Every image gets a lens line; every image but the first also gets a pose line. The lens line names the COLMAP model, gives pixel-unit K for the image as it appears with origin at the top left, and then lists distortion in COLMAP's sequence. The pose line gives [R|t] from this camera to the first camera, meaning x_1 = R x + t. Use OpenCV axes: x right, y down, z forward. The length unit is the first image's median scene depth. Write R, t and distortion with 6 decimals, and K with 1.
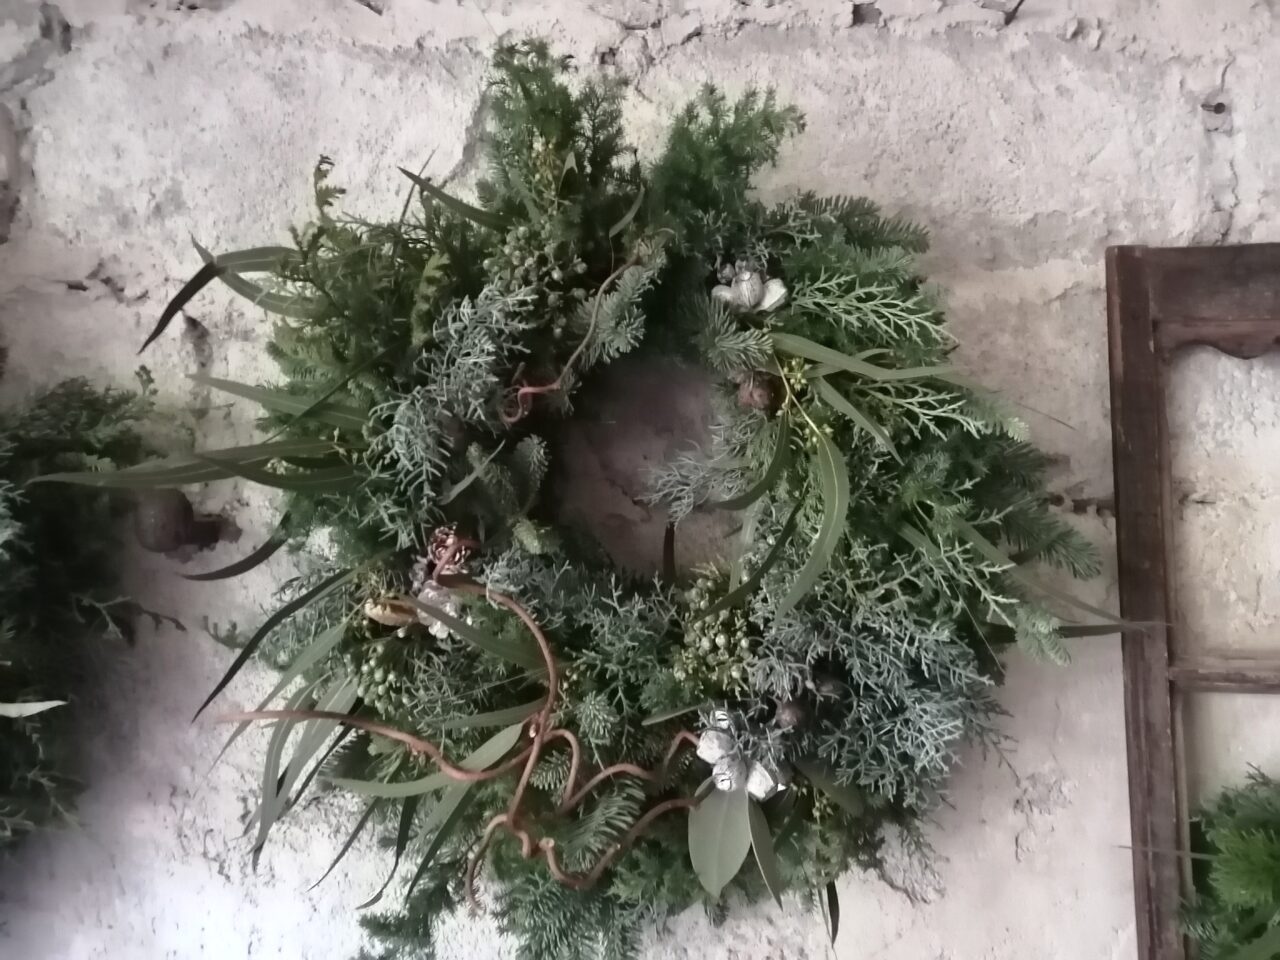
lens RADIAL K [[1015.5, 0, 639.2], [0, 1015.5, 482.5], [0, 0, 1]] dist [0.009817, 0.011719]
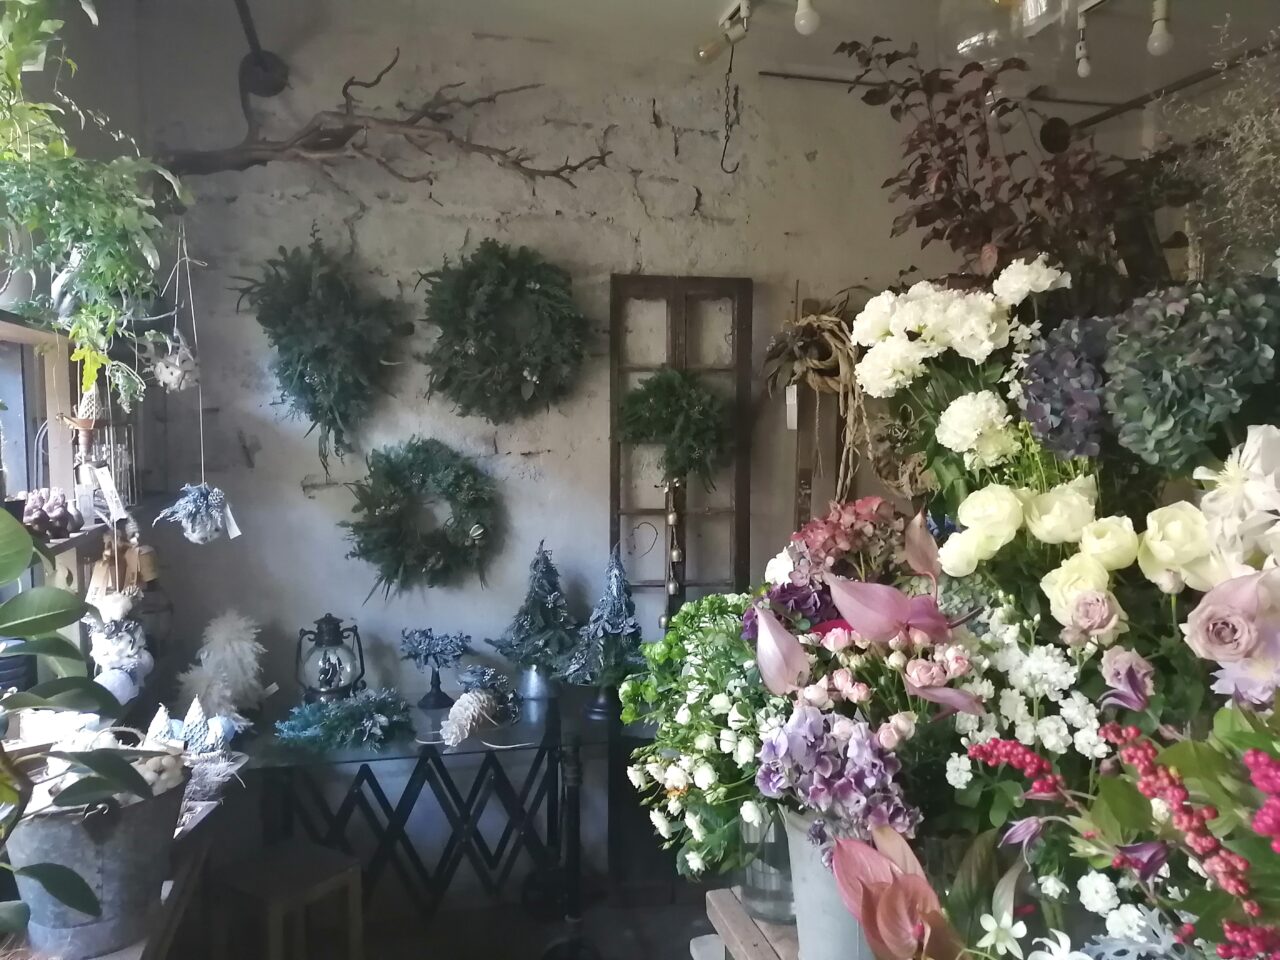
lens RADIAL K [[1015.5, 0, 642.0], [0, 1015.5, 482.3], [0, 0, 1]] dist [0.009817, 0.011719]
pose [[0.966697, -0.013509, 0.255568, -0.662560], [-0.026641, 0.987869, 0.152989, -0.010027], [-0.254534, -0.154702, 0.954610, -4.057630]]
